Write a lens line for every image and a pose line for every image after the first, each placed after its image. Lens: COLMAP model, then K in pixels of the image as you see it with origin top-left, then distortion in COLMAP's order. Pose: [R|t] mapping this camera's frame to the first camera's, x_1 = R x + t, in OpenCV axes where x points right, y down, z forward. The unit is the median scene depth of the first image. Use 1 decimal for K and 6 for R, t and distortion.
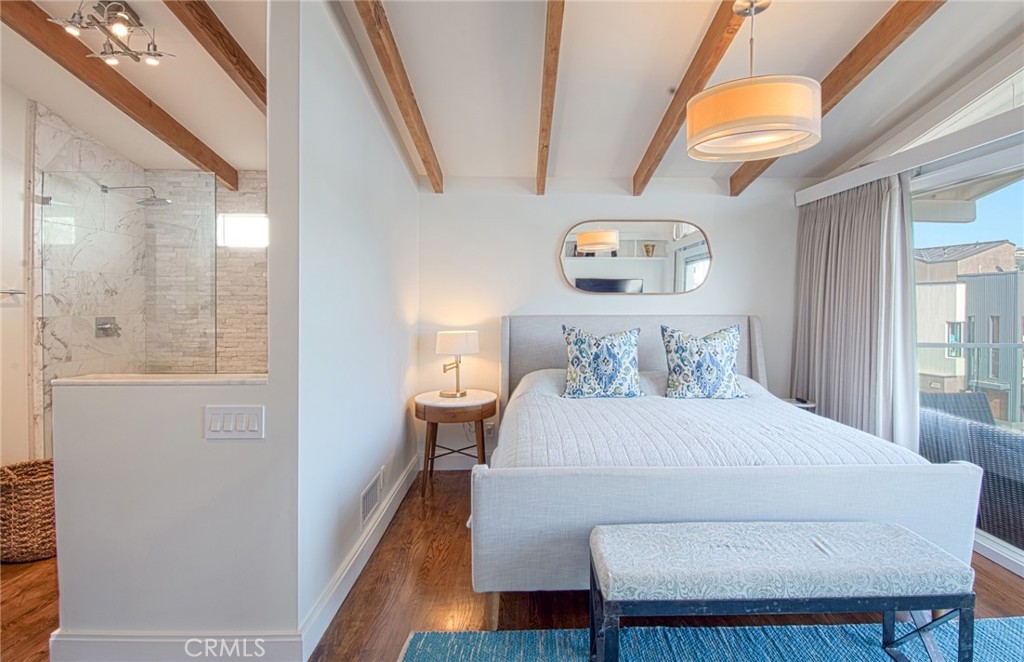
lens RADIAL K [[541.0, 0, 513.5], [0, 541.0, 312.9], [0, 0, 1]] dist [0.027952, -0.034157]
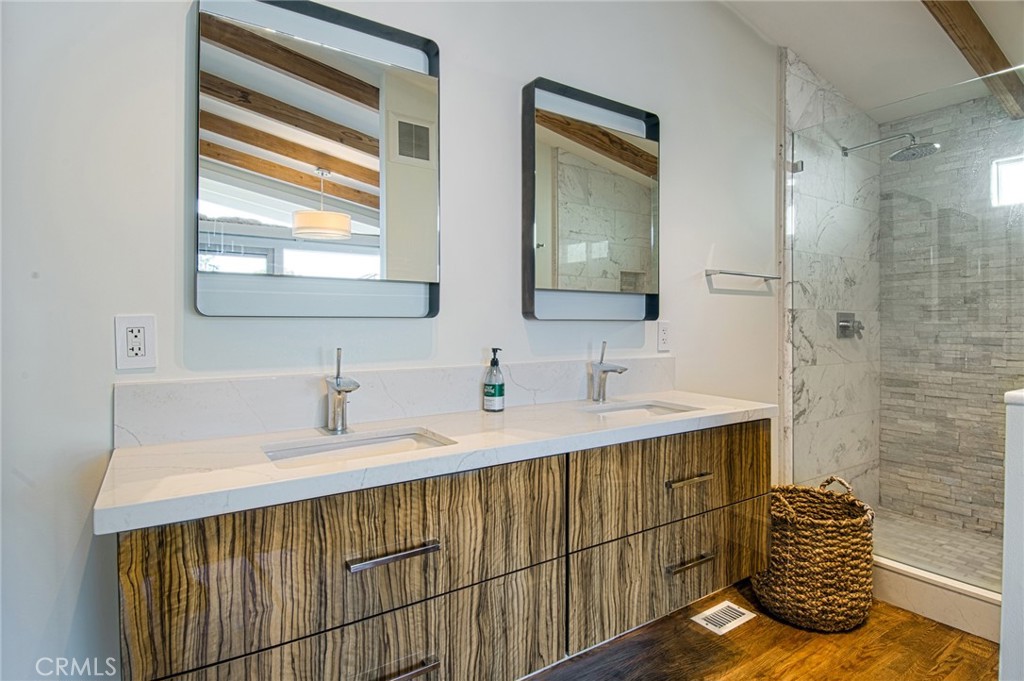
lens RADIAL K [[529.3, 0, 512.1], [0, 529.3, 325.6], [0, 0, 1]] dist [0.002030, 0.000218]
pose [[0.500811, -0.004383, -0.865545, -0.386947], [-0.005609, 0.999950, -0.008310, 0.042248], [0.865538, 0.009017, 0.500761, 0.228768]]
